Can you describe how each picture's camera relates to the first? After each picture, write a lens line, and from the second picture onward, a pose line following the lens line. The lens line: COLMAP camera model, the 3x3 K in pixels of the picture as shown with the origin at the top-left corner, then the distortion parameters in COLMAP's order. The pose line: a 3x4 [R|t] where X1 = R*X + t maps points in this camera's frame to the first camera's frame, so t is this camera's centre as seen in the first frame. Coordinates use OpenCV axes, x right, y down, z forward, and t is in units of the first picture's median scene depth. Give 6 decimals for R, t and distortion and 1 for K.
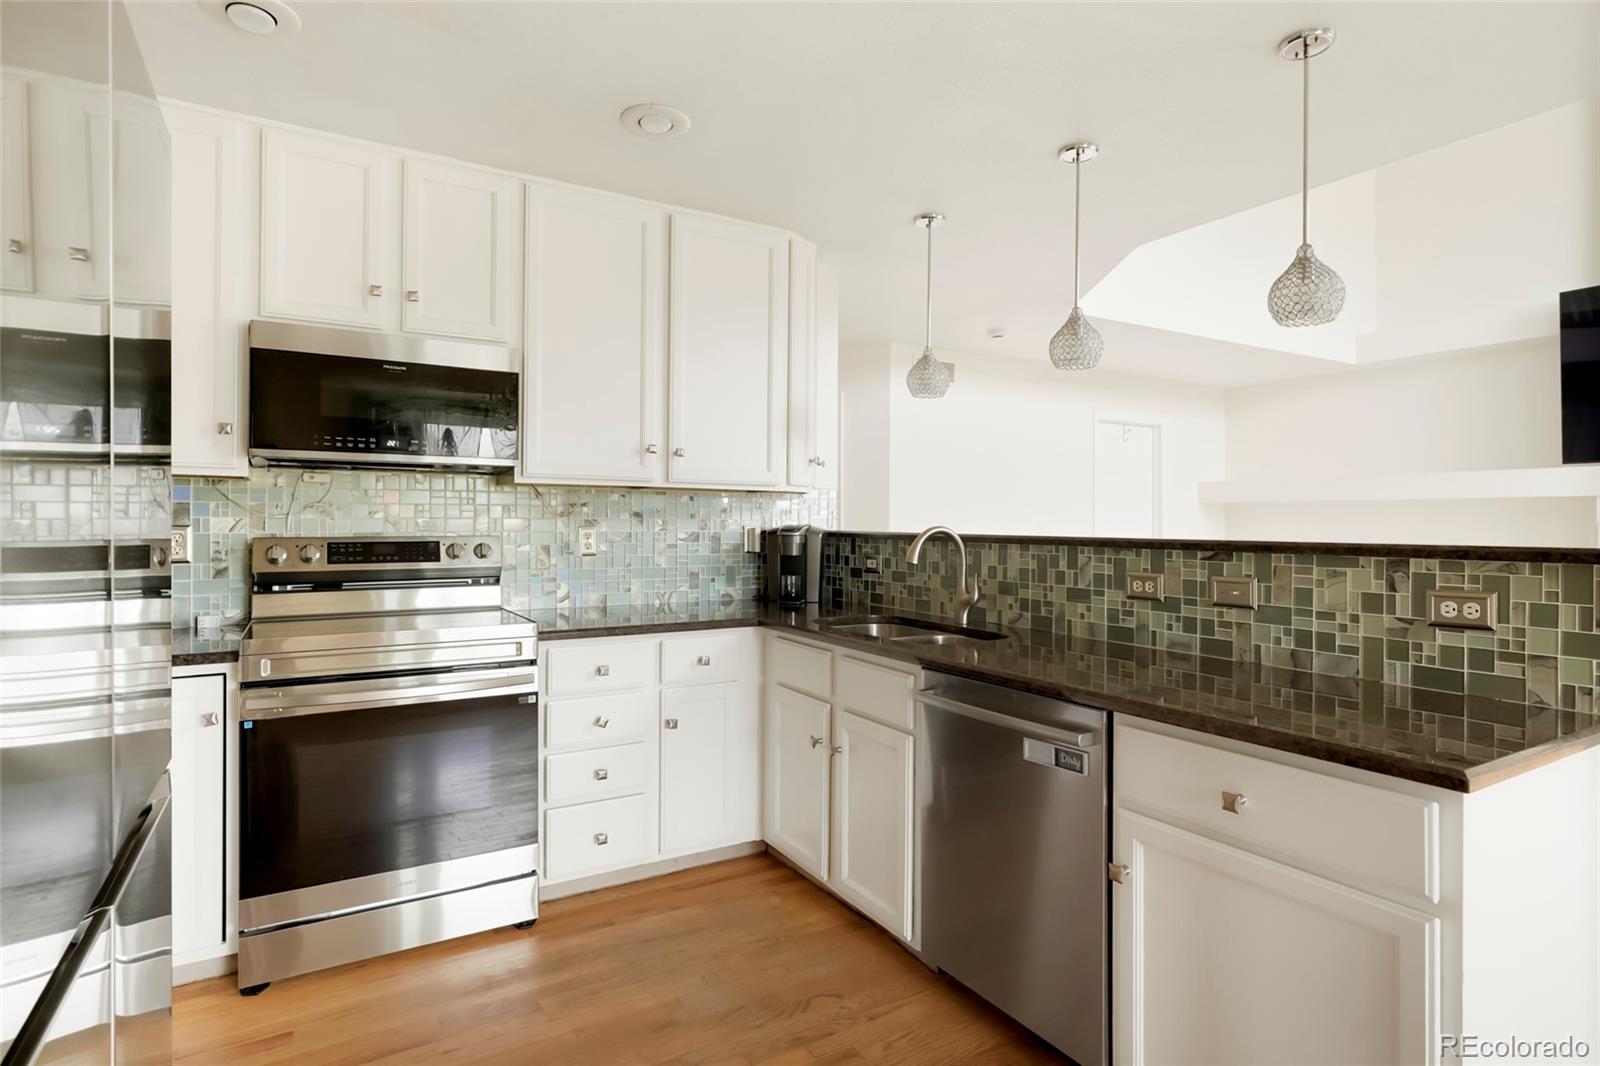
lens RADIAL K [[854.9, 0, 799.2], [0, 854.9, 521.1], [0, 0, 1]] dist [0.001534, -0.001626]
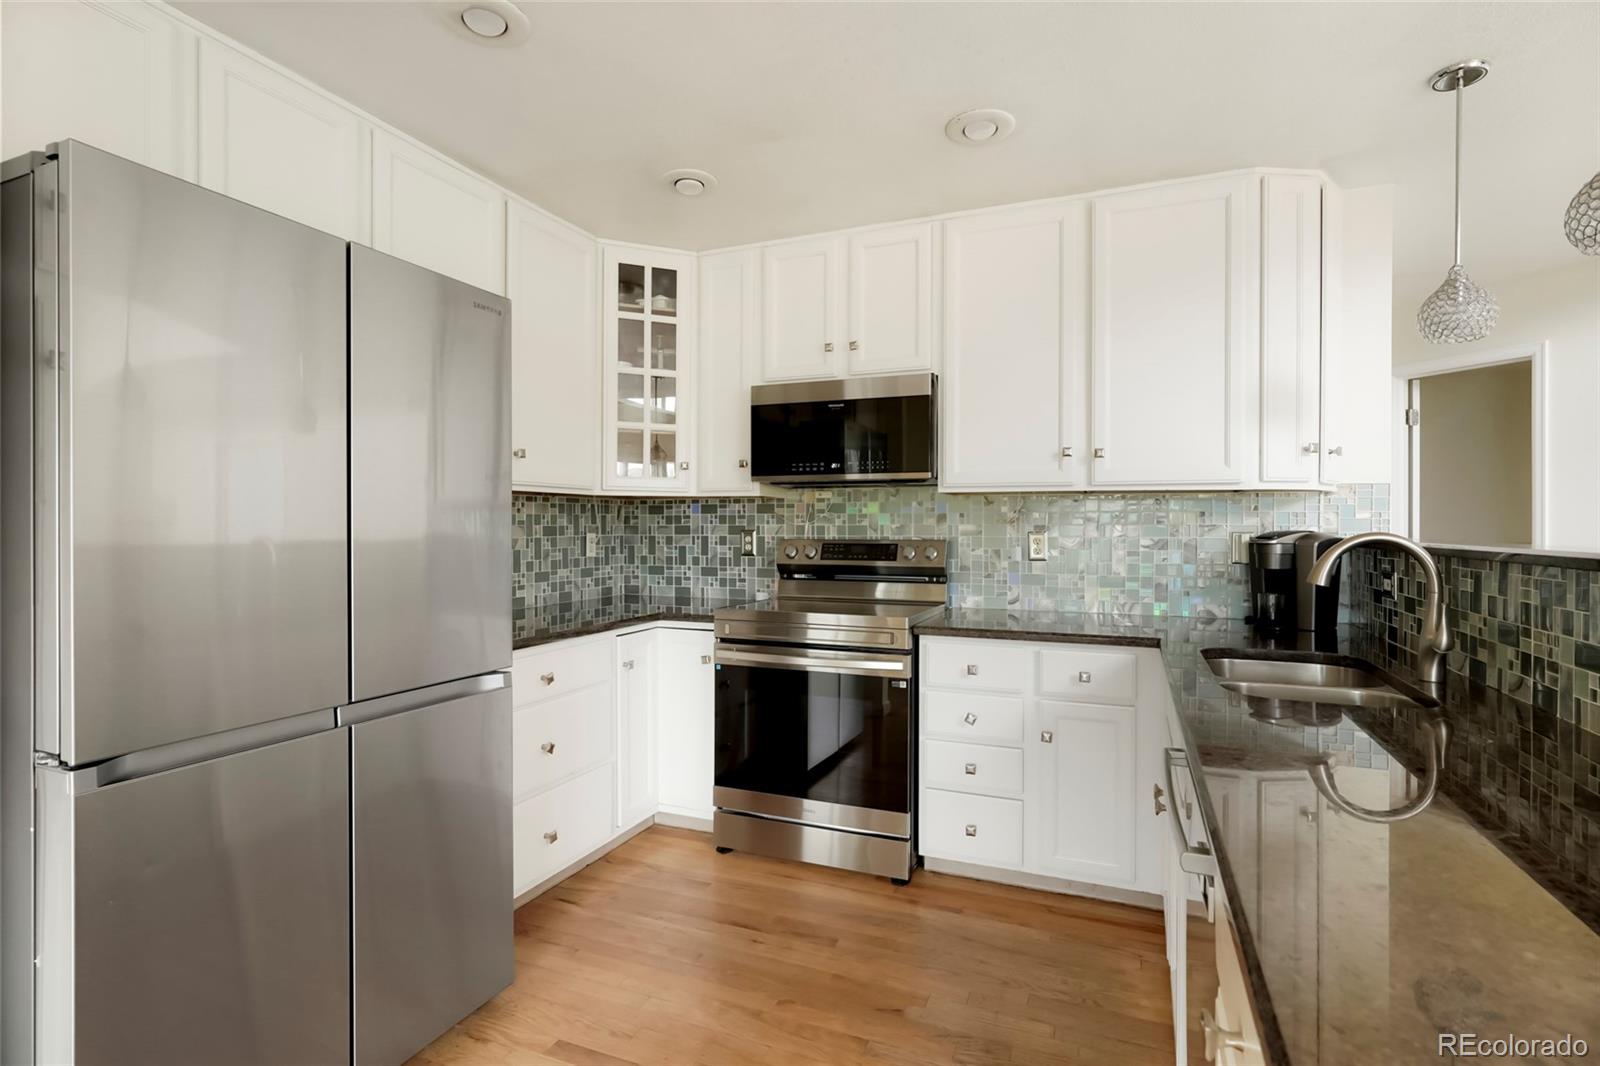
lens RADIAL K [[774.1, 0, 793.0], [0, 774.1, 532.4], [0, 0, 1]] dist [0.006055, 0.002976]
pose [[0.587730, 0.002200, -0.809054, 0.389680], [0.000549, 0.999995, 0.003118, 0.004112], [0.809057, -0.002277, 0.587726, 0.255493]]
